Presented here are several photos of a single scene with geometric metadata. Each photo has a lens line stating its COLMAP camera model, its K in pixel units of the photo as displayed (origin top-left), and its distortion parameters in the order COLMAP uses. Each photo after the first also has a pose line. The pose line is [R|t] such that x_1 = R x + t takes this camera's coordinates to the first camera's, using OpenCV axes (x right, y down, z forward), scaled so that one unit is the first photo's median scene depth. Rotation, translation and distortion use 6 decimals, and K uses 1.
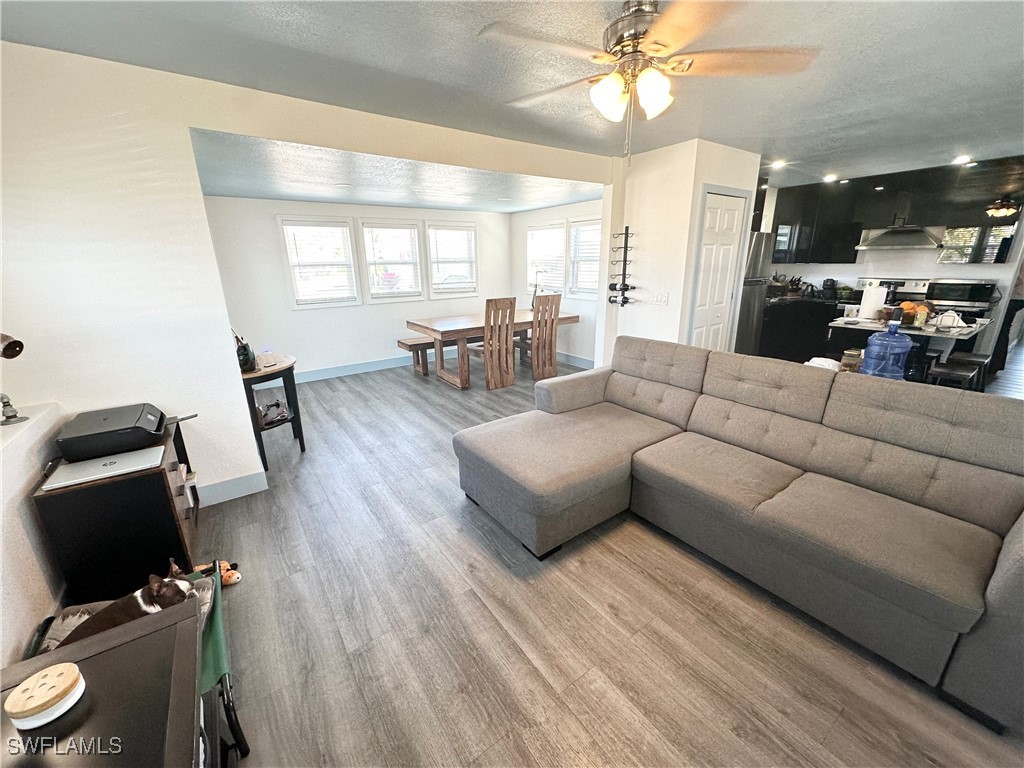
lens RADIAL K [[408.6, 0, 512.0], [0, 408.6, 384.0], [0, 0, 1]] dist [-0.002065, 0.000612]
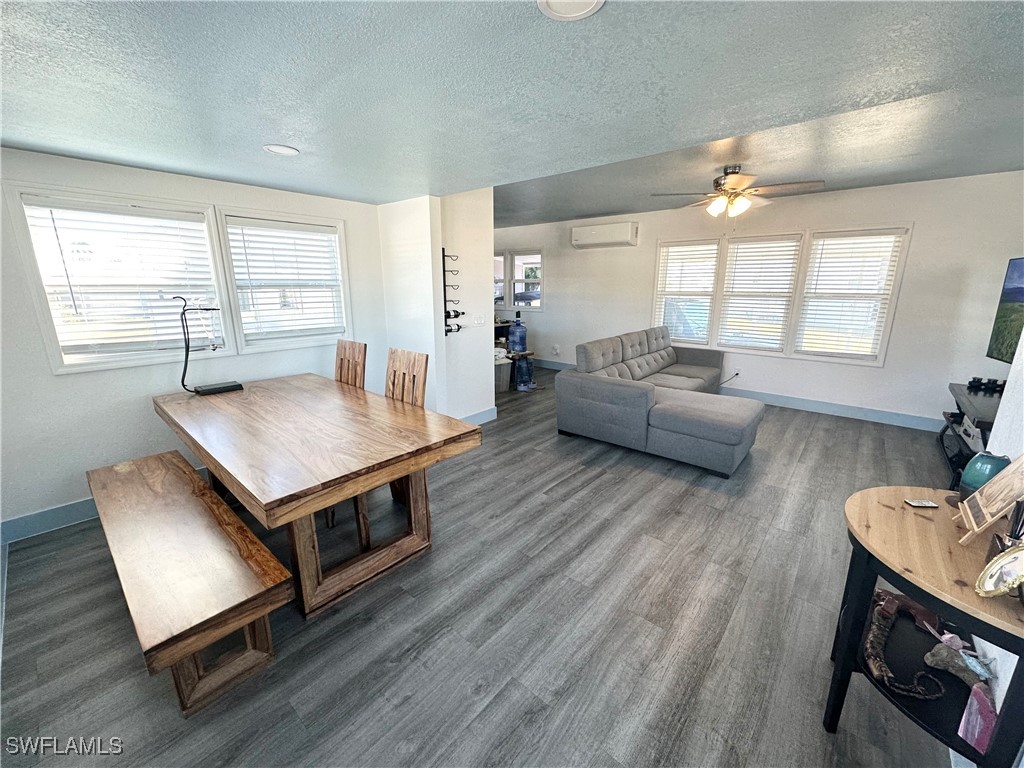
lens RADIAL K [[408.6, 0, 512.0], [0, 408.6, 384.0], [0, 0, 1]] dist [-0.002065, 0.000612]
pose [[-0.238332, -0.220452, 0.945832, -0.557727], [0.287113, 0.914372, 0.285466, -0.269927], [-0.927774, 0.339596, -0.154629, 0.913718]]
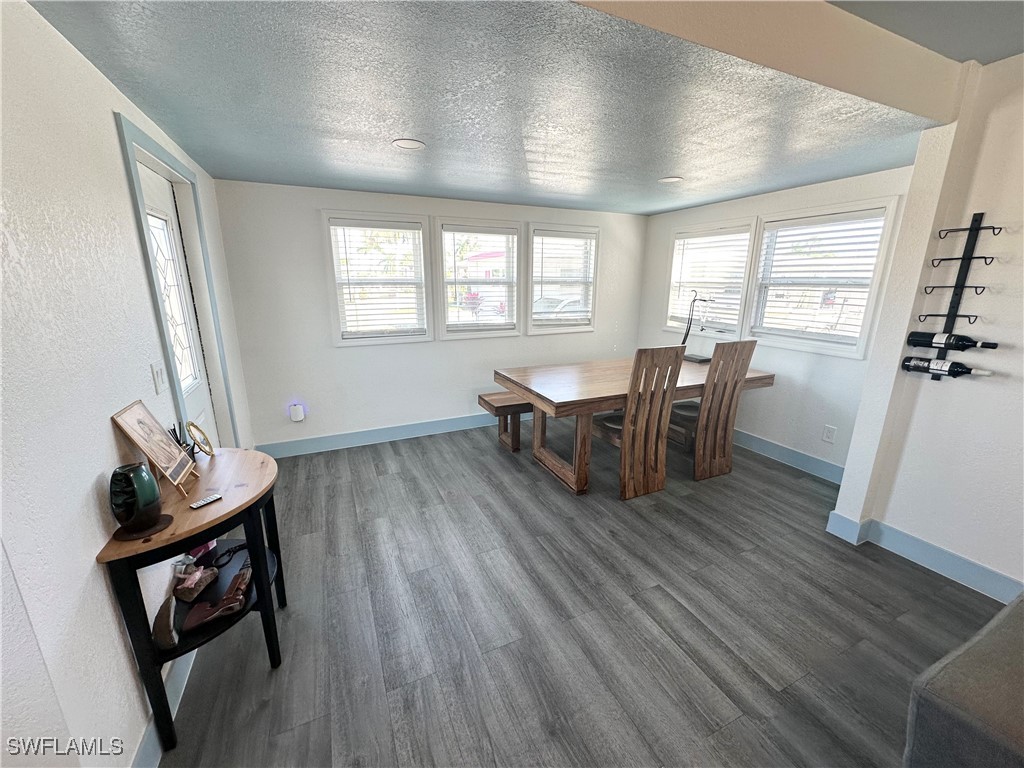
lens RADIAL K [[408.6, 0, 512.0], [0, 408.6, 384.0], [0, 0, 1]] dist [-0.002065, 0.000612]
pose [[0.982227, 0.061587, -0.177306, -0.119808], [-0.070089, 0.996652, -0.042087, -0.113464], [0.174121, 0.053766, 0.983255, 0.385526]]
